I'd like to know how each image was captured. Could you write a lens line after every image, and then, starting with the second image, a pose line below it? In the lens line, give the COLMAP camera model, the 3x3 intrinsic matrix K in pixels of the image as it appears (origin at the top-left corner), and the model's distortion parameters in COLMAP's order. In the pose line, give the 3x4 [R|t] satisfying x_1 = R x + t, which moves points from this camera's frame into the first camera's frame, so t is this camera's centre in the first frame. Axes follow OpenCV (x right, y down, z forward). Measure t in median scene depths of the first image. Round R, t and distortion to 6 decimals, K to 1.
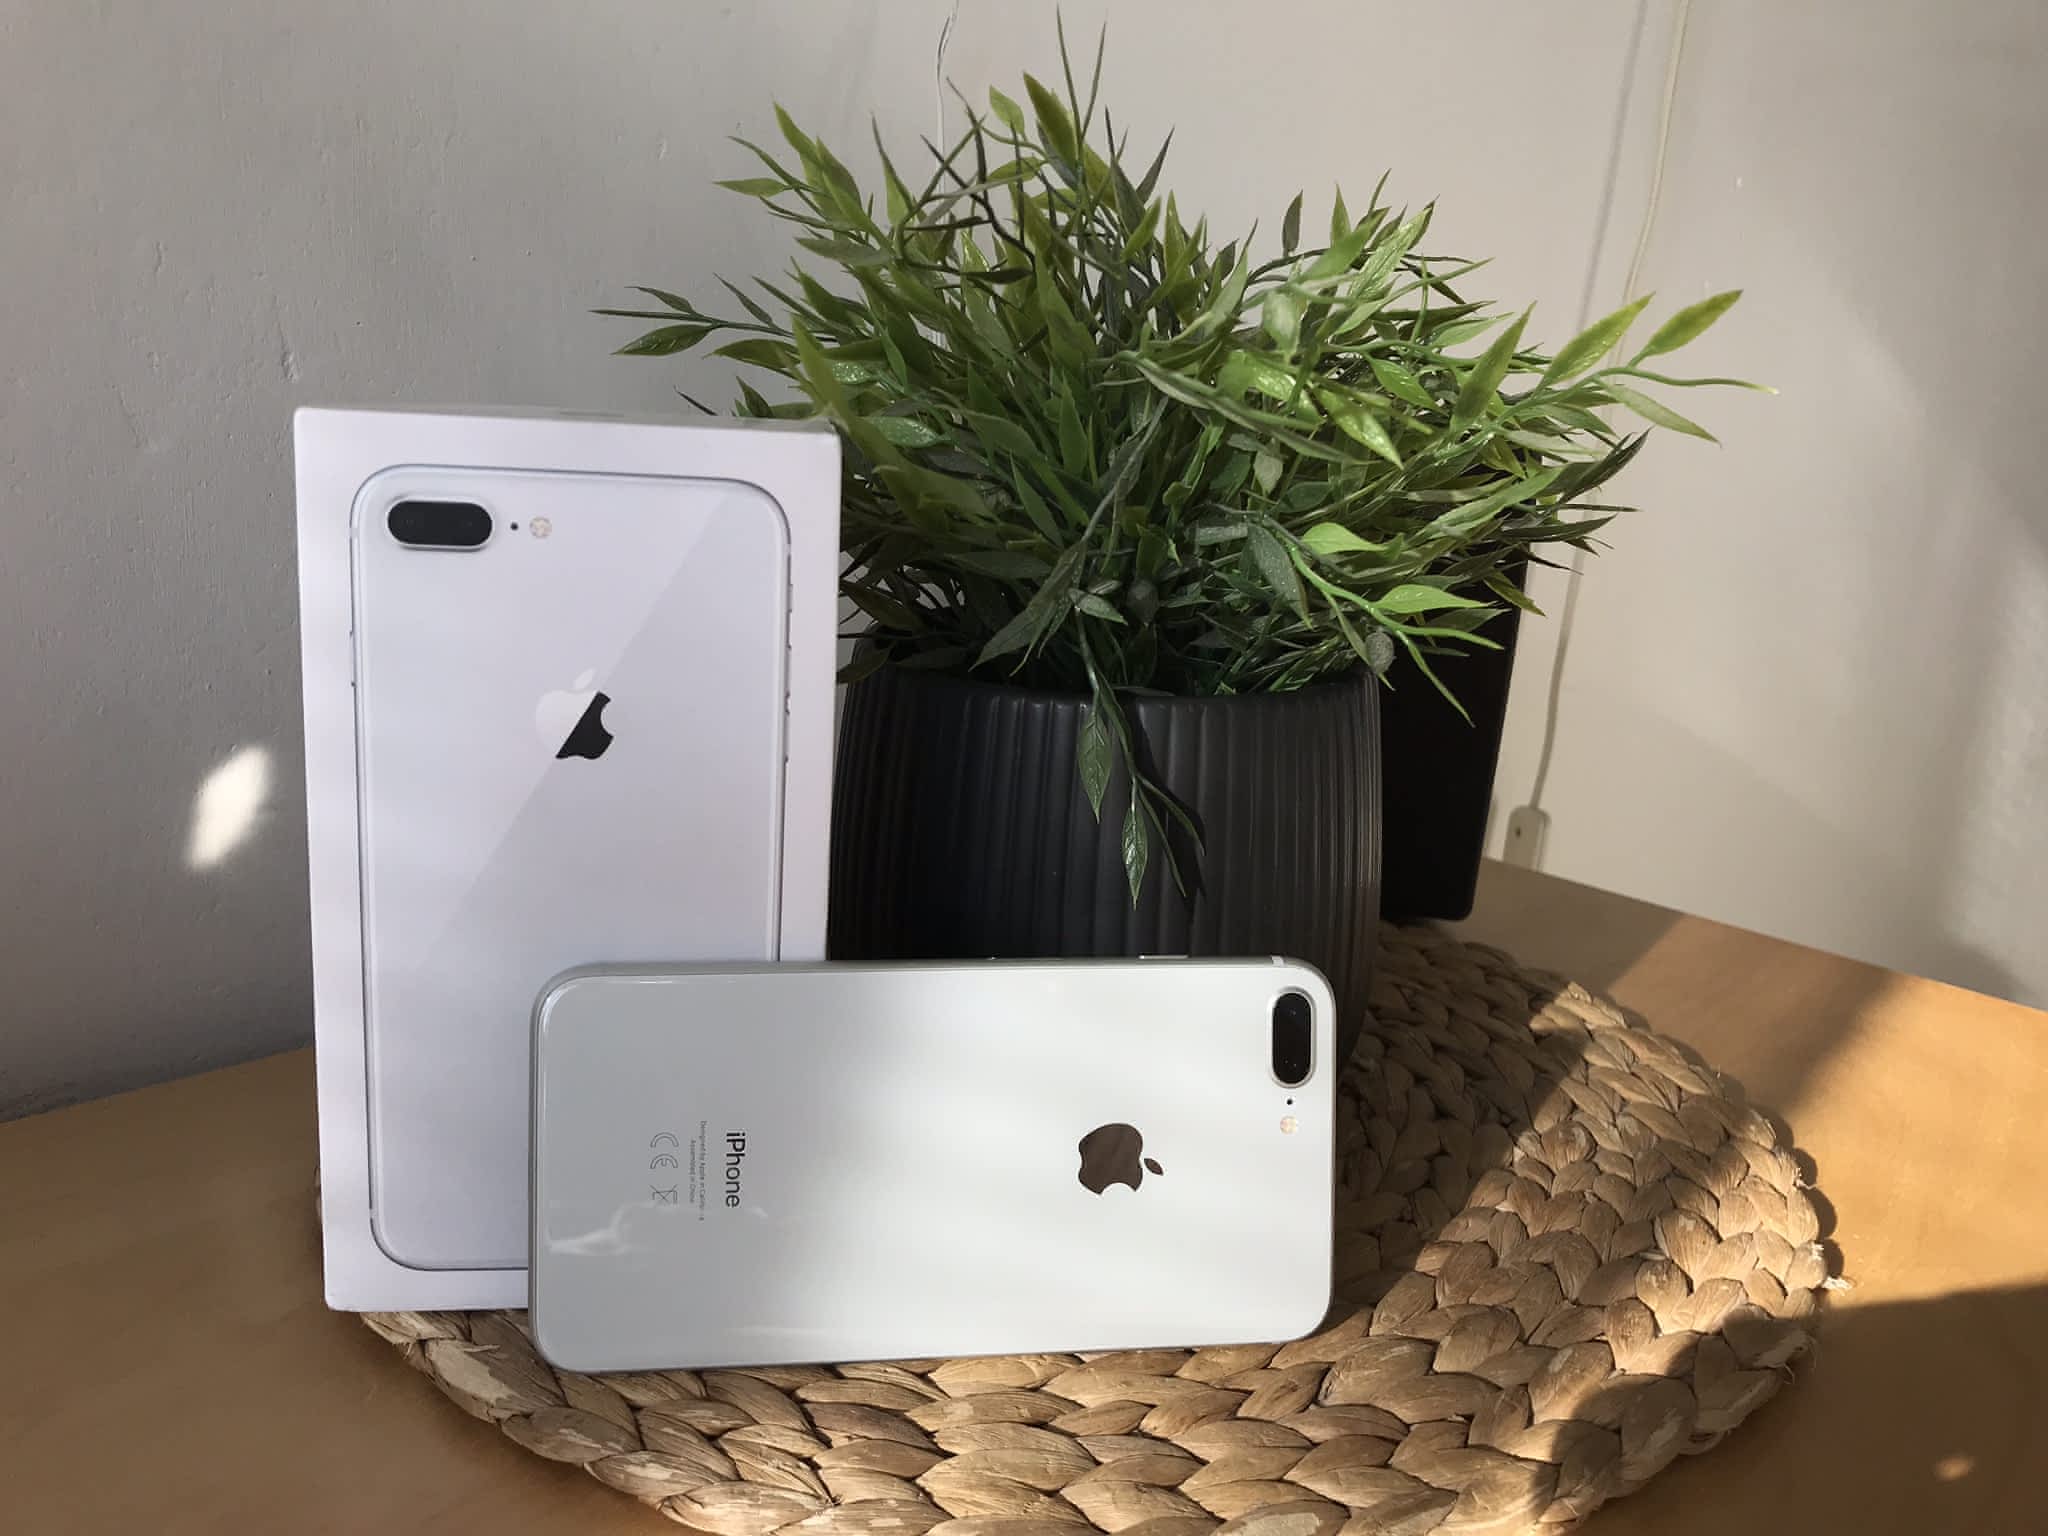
lens RADIAL K [[1686.0, 0, 1022.0], [0, 1686.0, 766.1], [0, 0, 1]] dist [-0.012104, -0.002538]
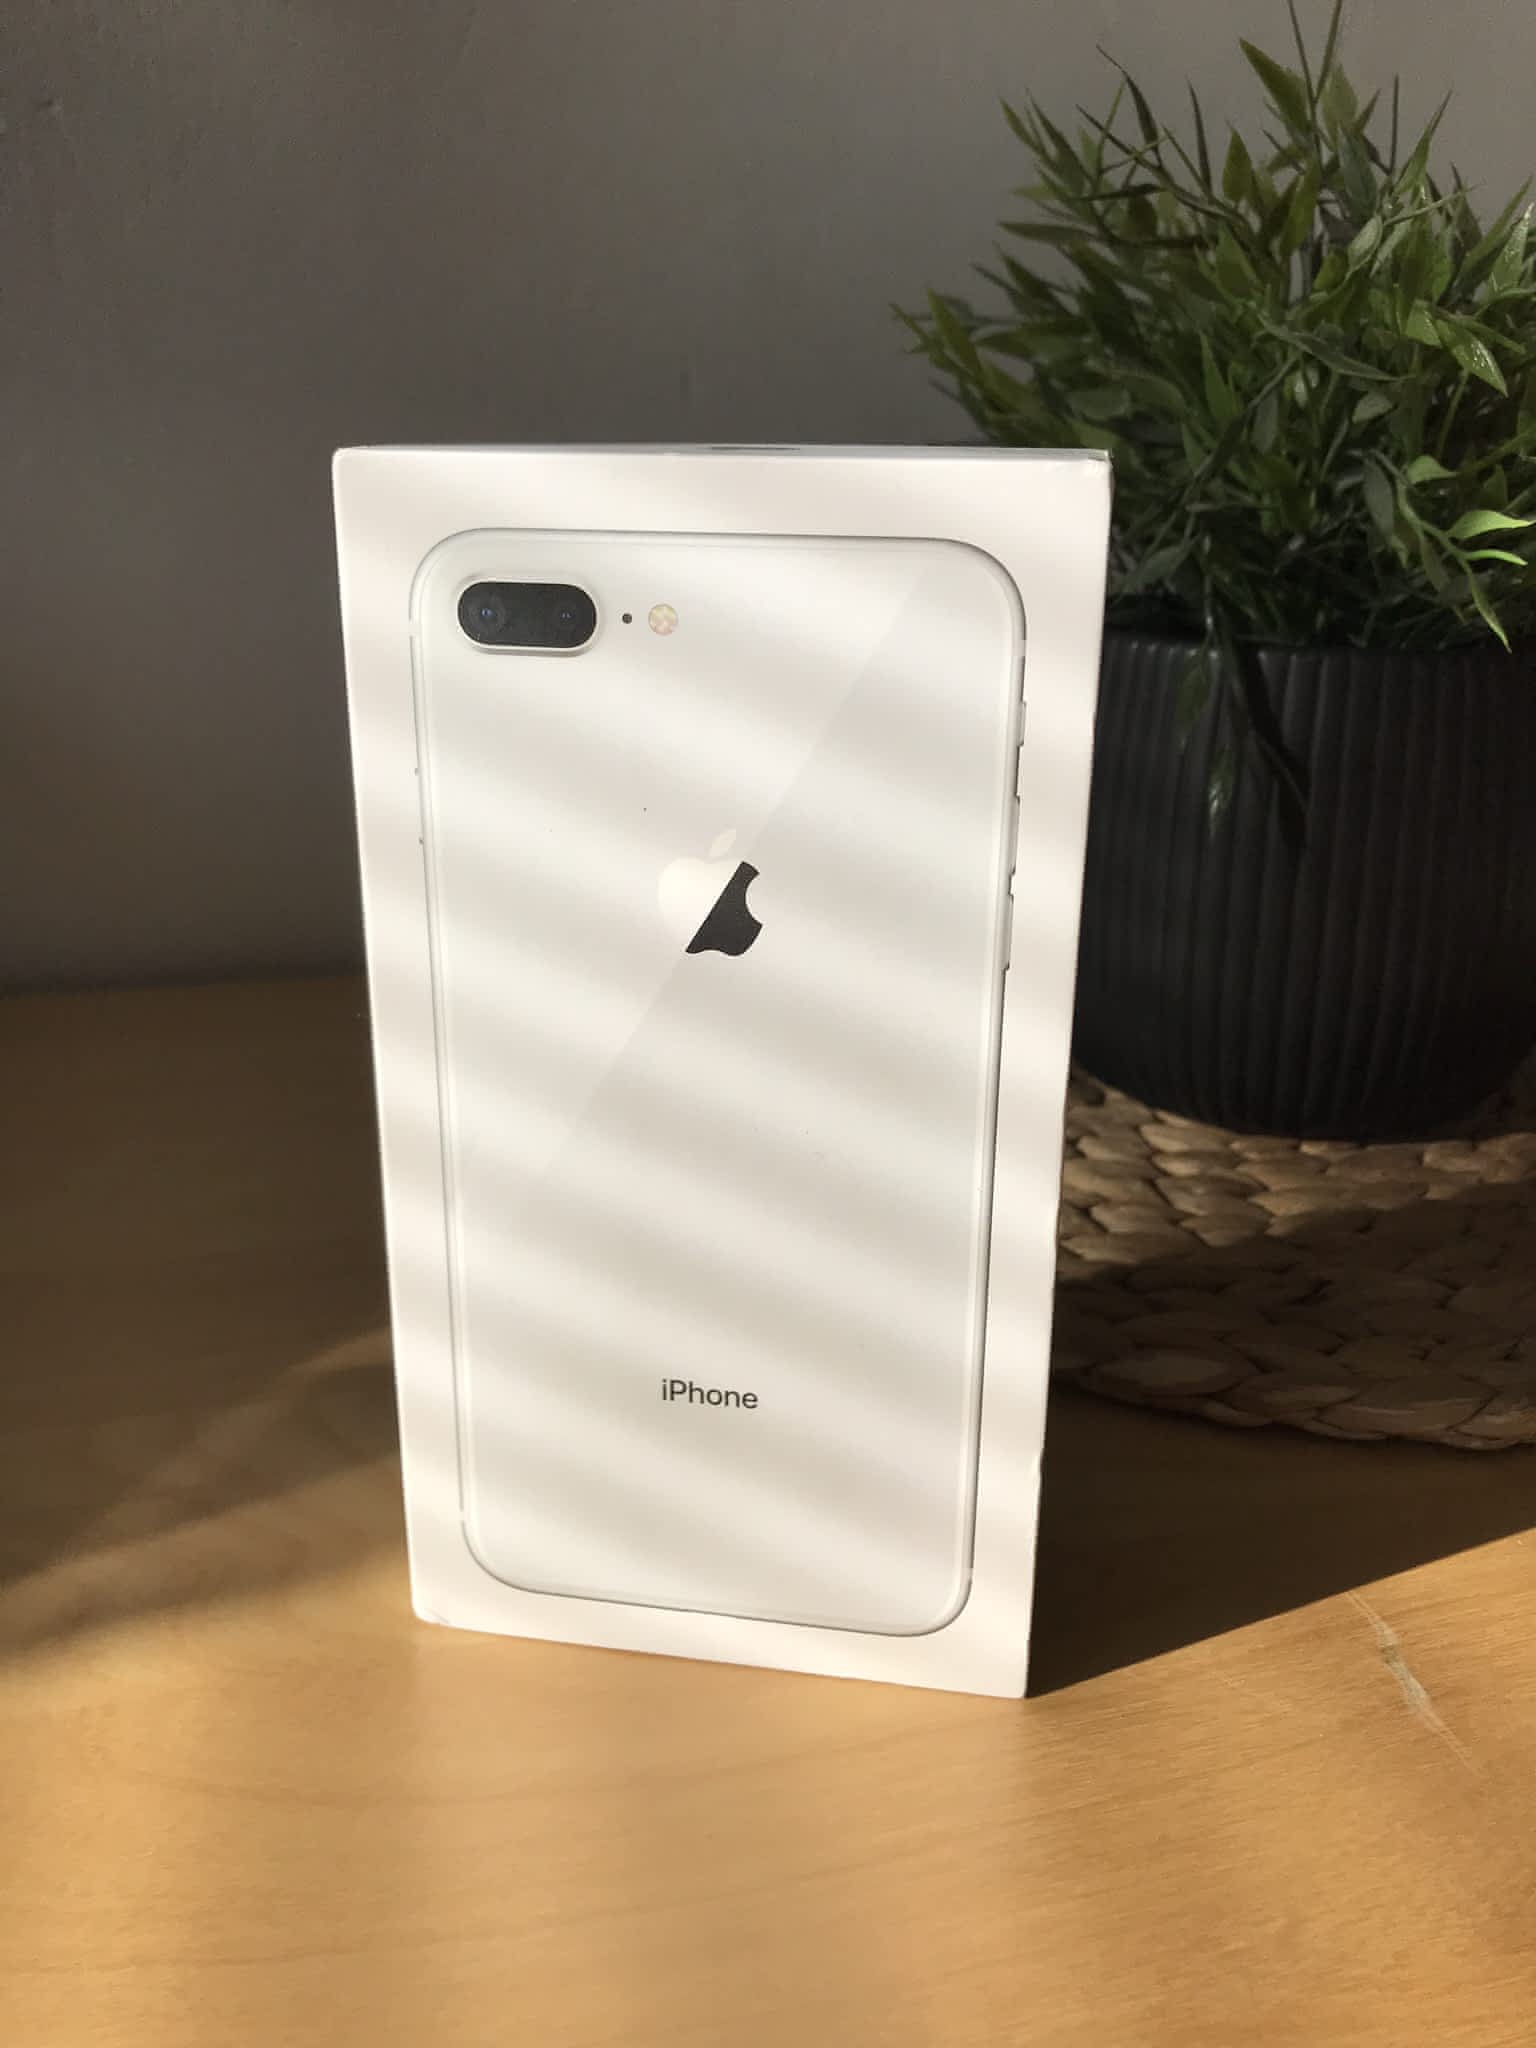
lens RADIAL K [[1686.0, 0, 771.3], [0, 1686.0, 1023.5], [0, 0, 1]] dist [-0.012104, -0.002538]
pose [[0.959392, 0.075025, -0.271915, -0.043852], [-0.006876, 0.969914, 0.243351, -0.149808], [0.281991, -0.231599, 0.931044, 0.333728]]
